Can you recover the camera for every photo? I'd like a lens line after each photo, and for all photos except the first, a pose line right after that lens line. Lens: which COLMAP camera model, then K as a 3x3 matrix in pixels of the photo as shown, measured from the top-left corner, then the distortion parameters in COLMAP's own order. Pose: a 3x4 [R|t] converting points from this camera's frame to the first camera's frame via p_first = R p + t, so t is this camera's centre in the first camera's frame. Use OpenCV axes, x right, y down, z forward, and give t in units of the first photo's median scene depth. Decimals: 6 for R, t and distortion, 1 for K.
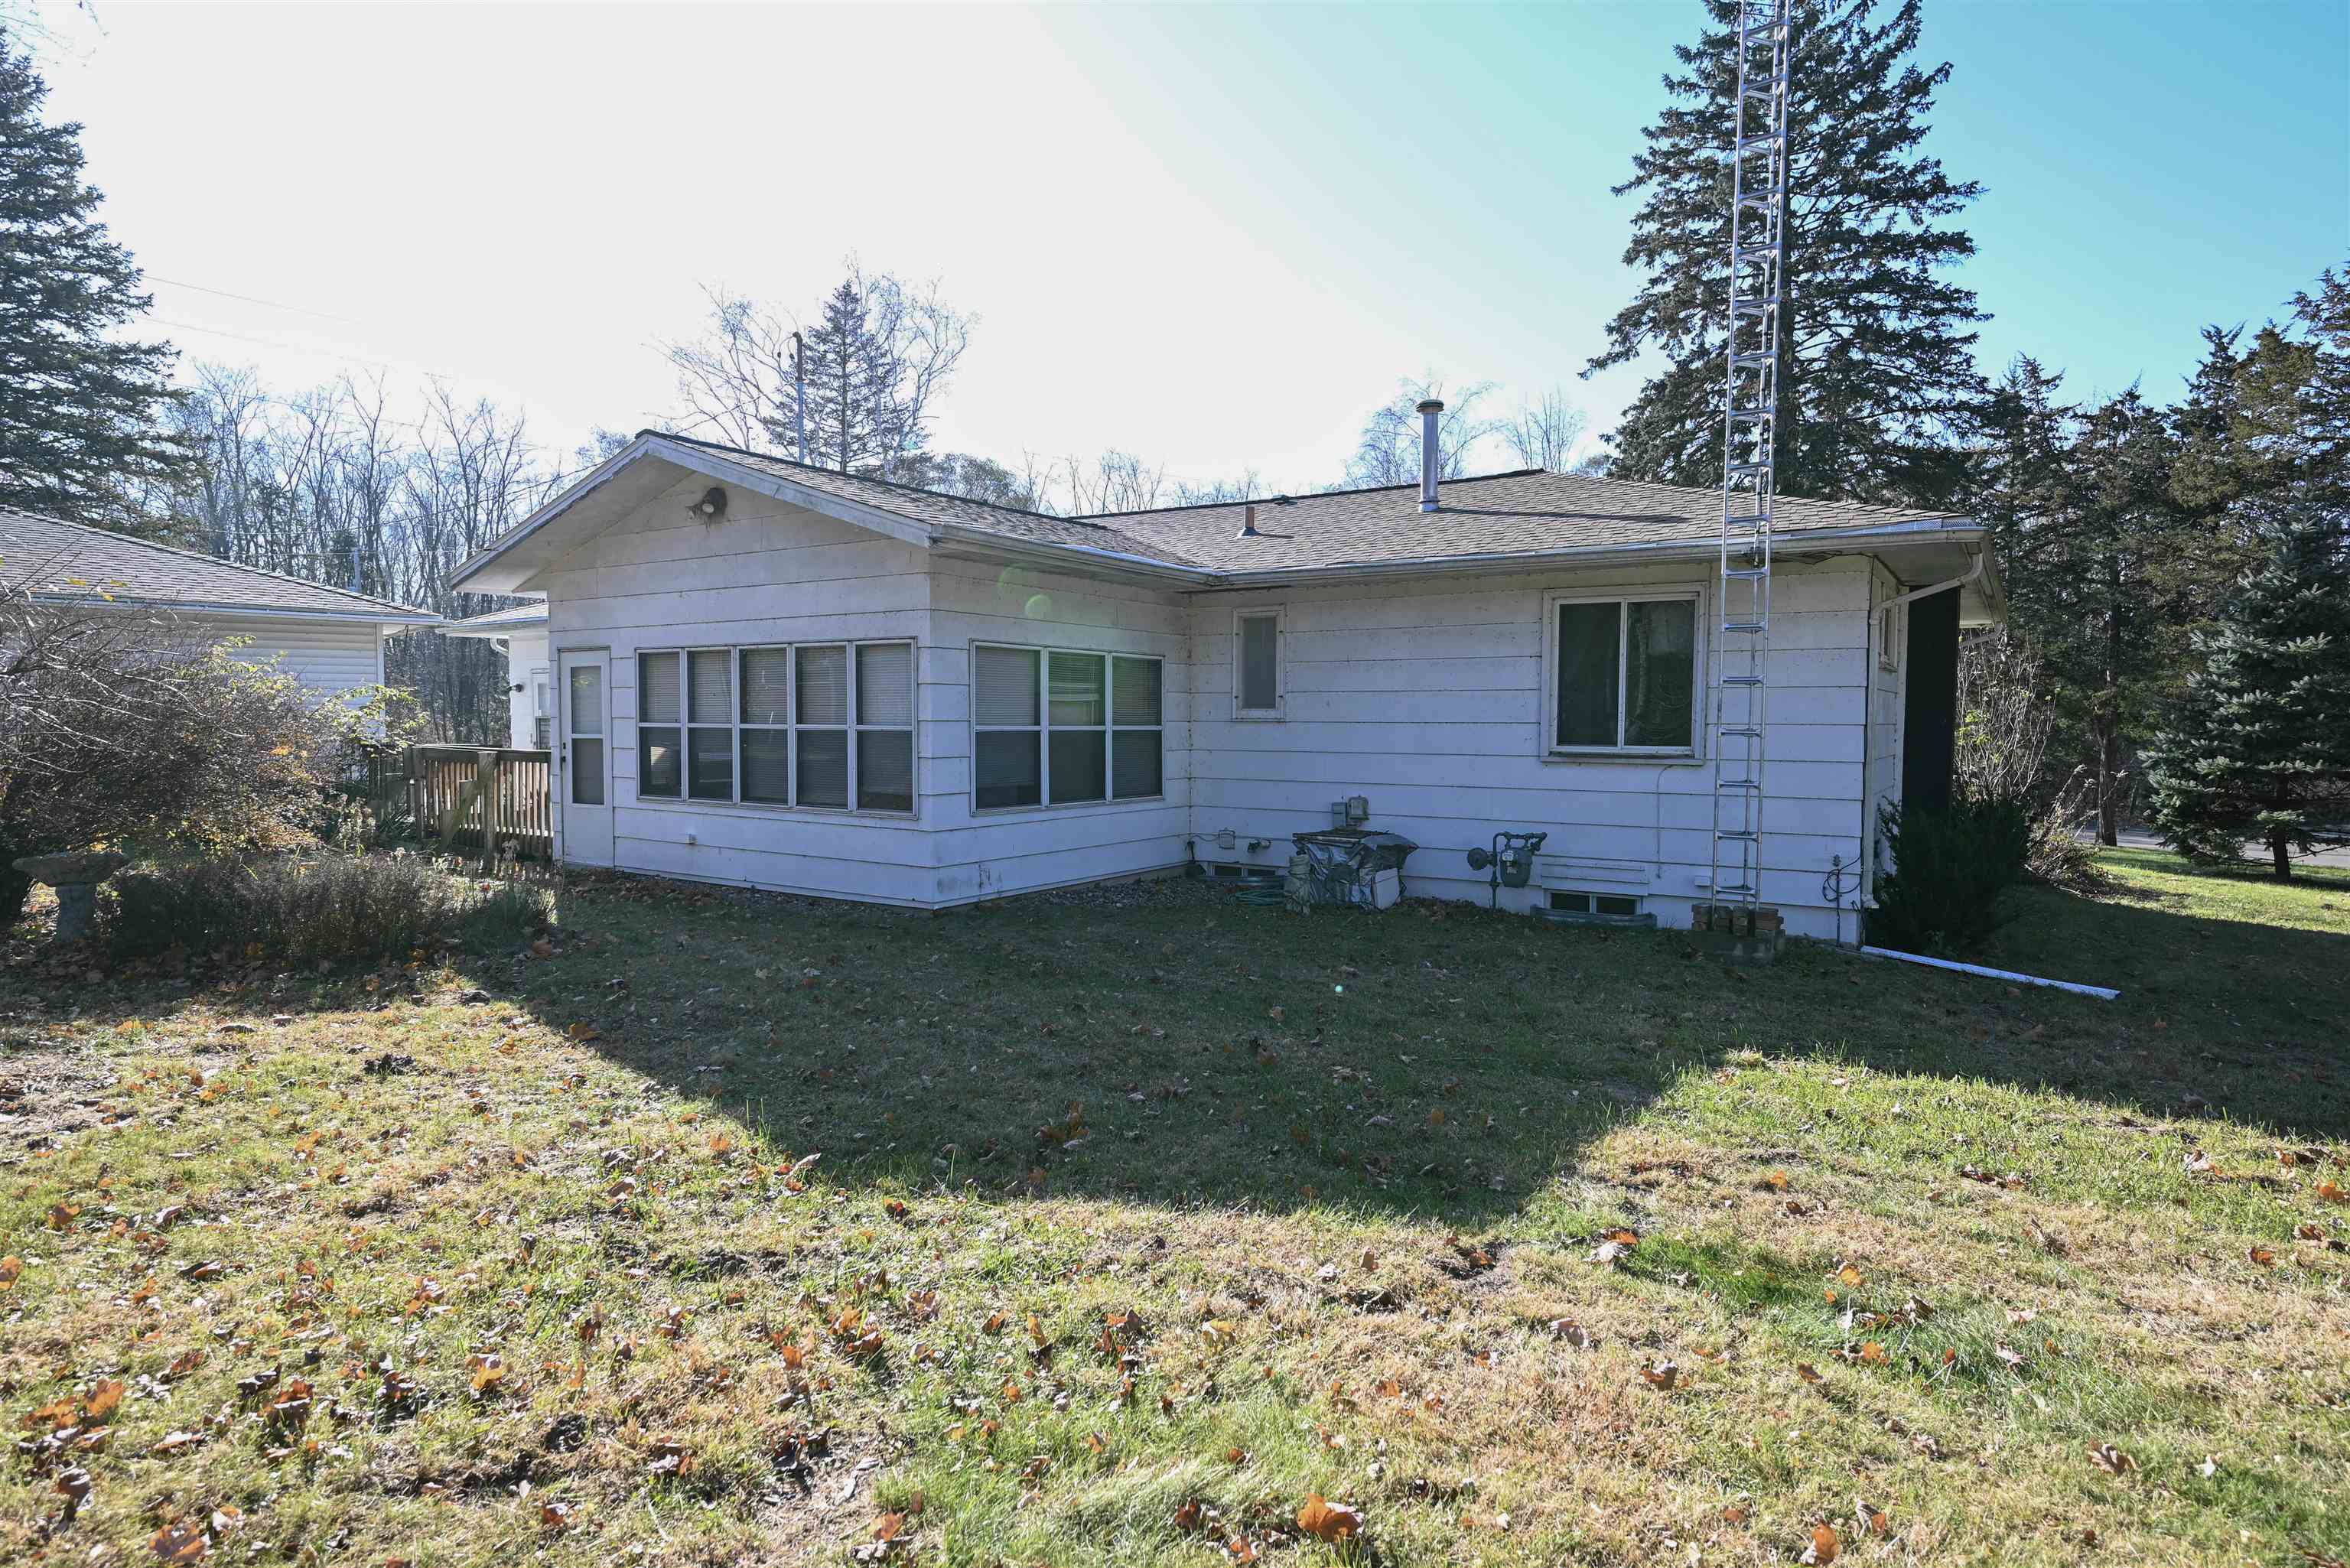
lens RADIAL K [[1291.9, 0, 1175.1], [0, 1291.9, 784.9], [0, 0, 1]] dist [-0.001486, -0.000382]
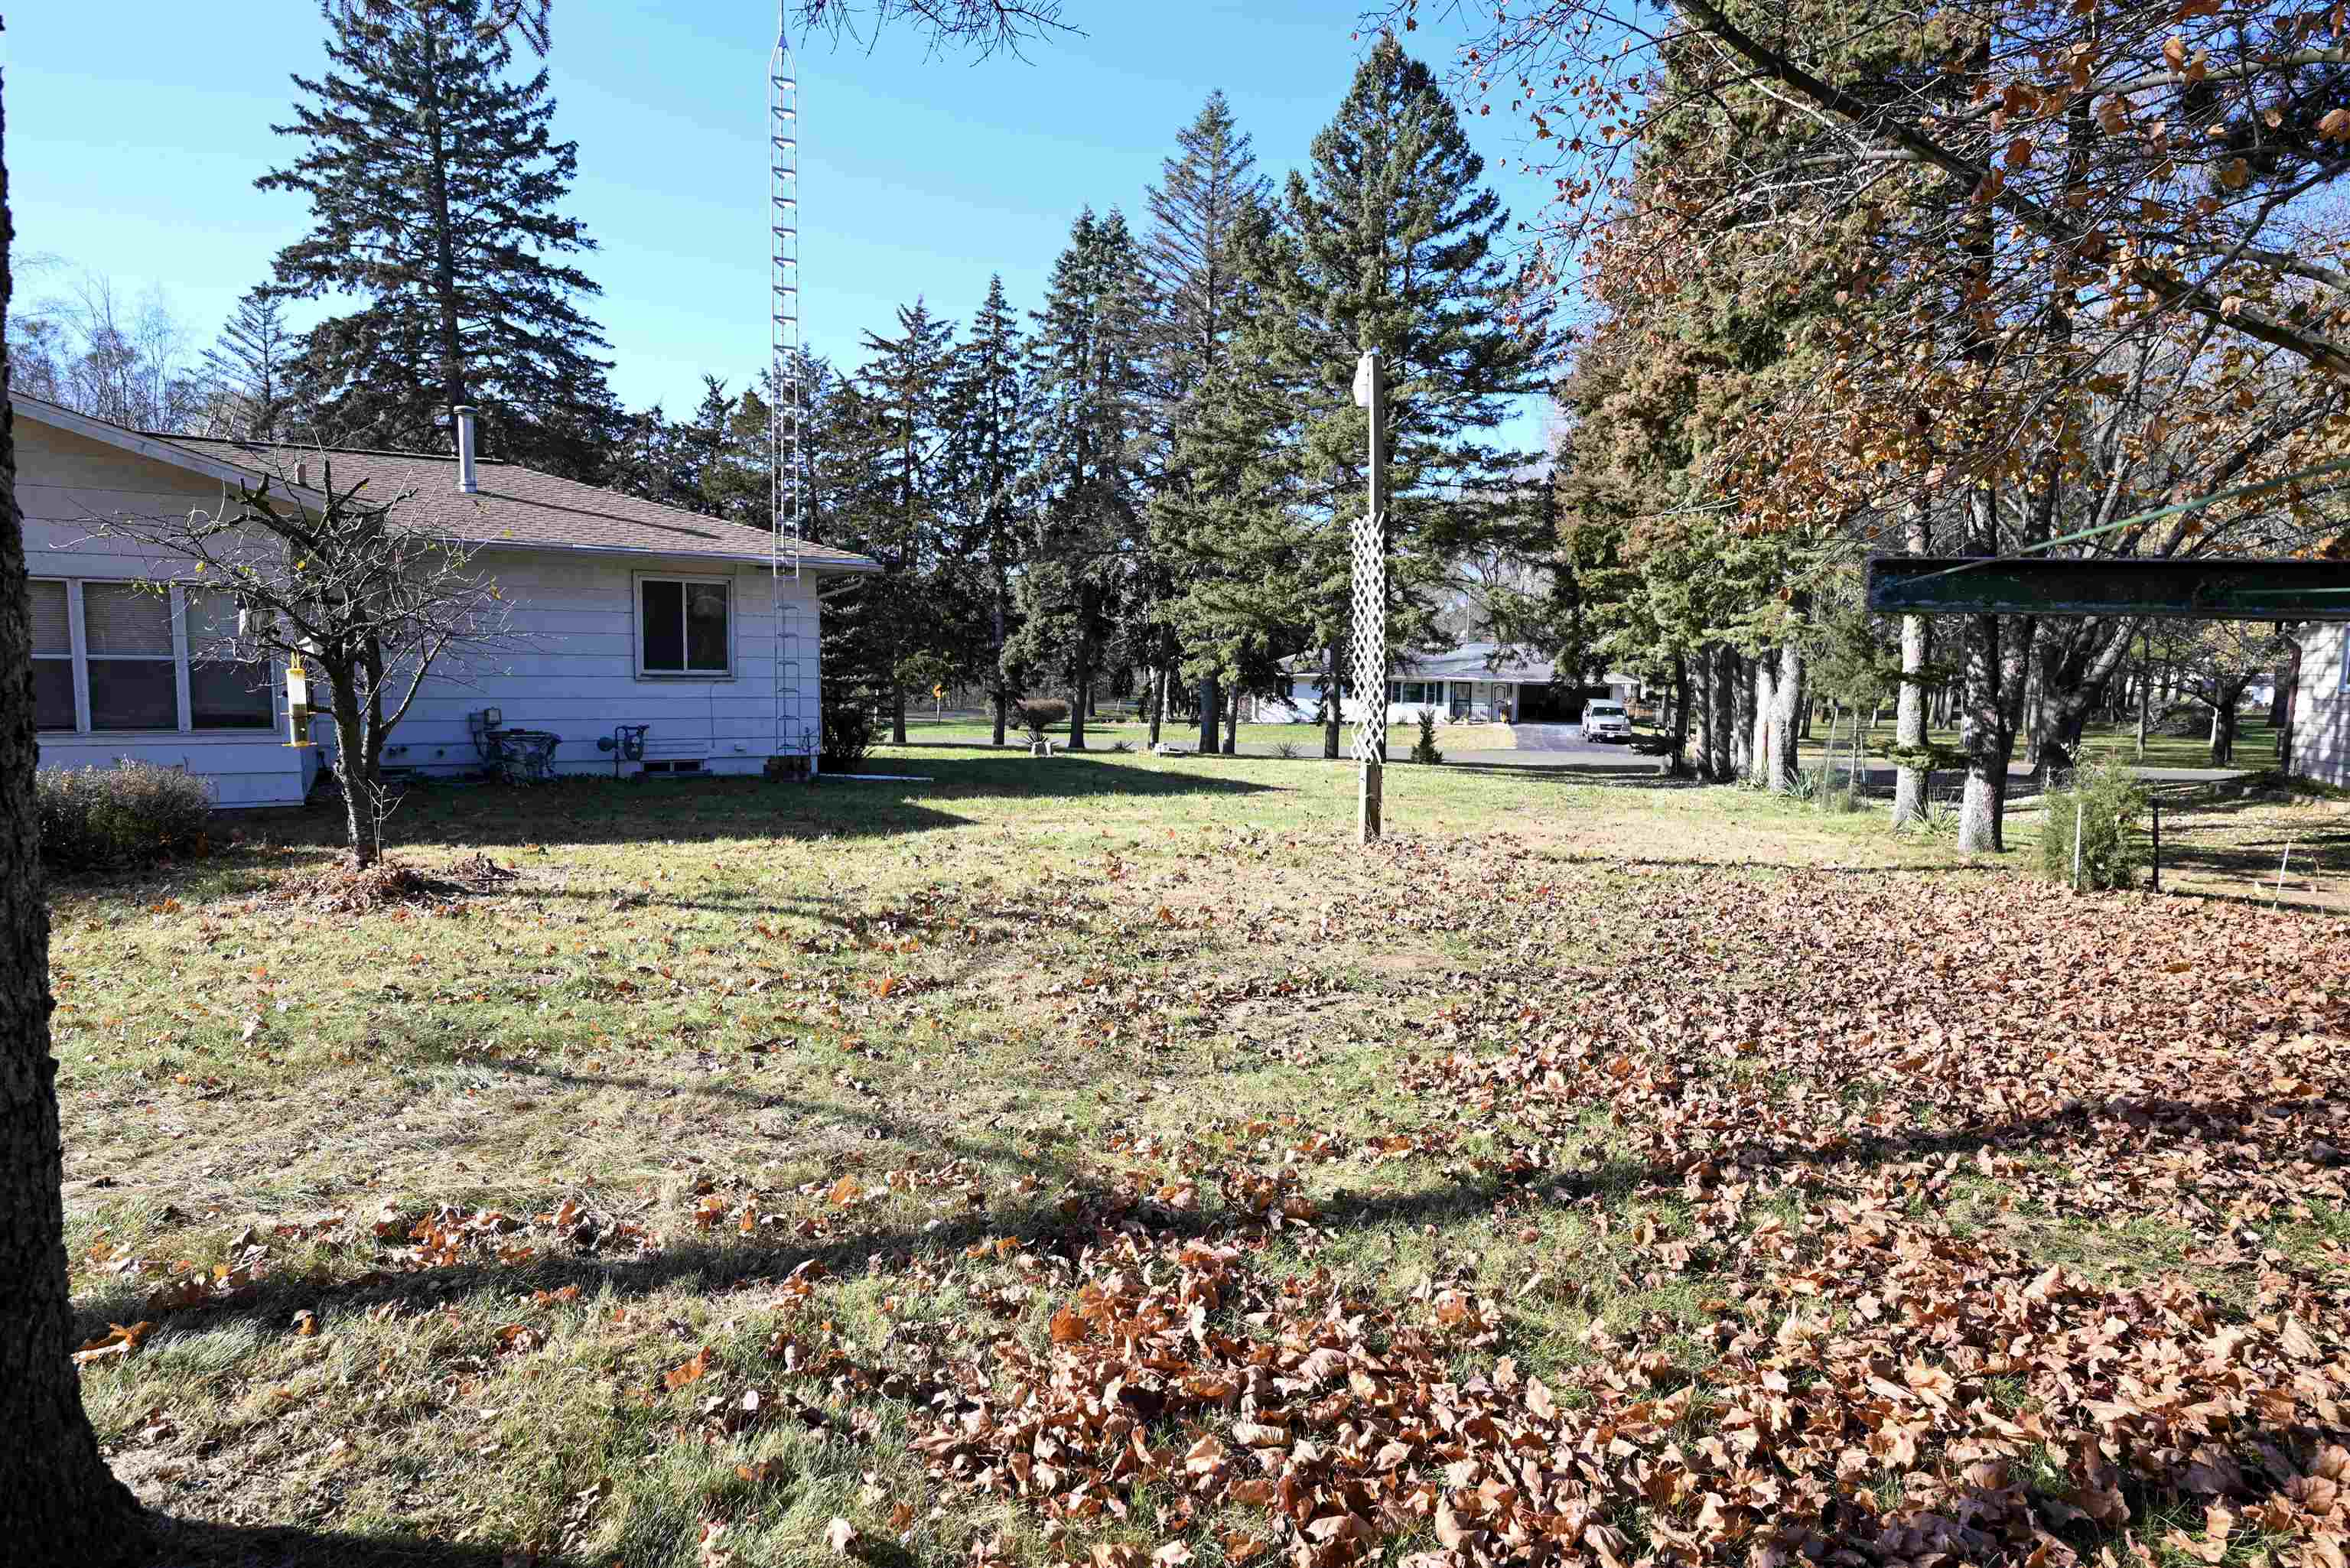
lens RADIAL K [[1291.9, 0, 1174.7], [0, 1291.9, 783.4], [0, 0, 1]] dist [-0.001486, -0.000382]
pose [[0.426204, -0.084686, 0.900654, -0.452551], [0.027420, 0.996360, 0.080709, -0.000672], [-0.904211, -0.009703, 0.426975, -0.137998]]
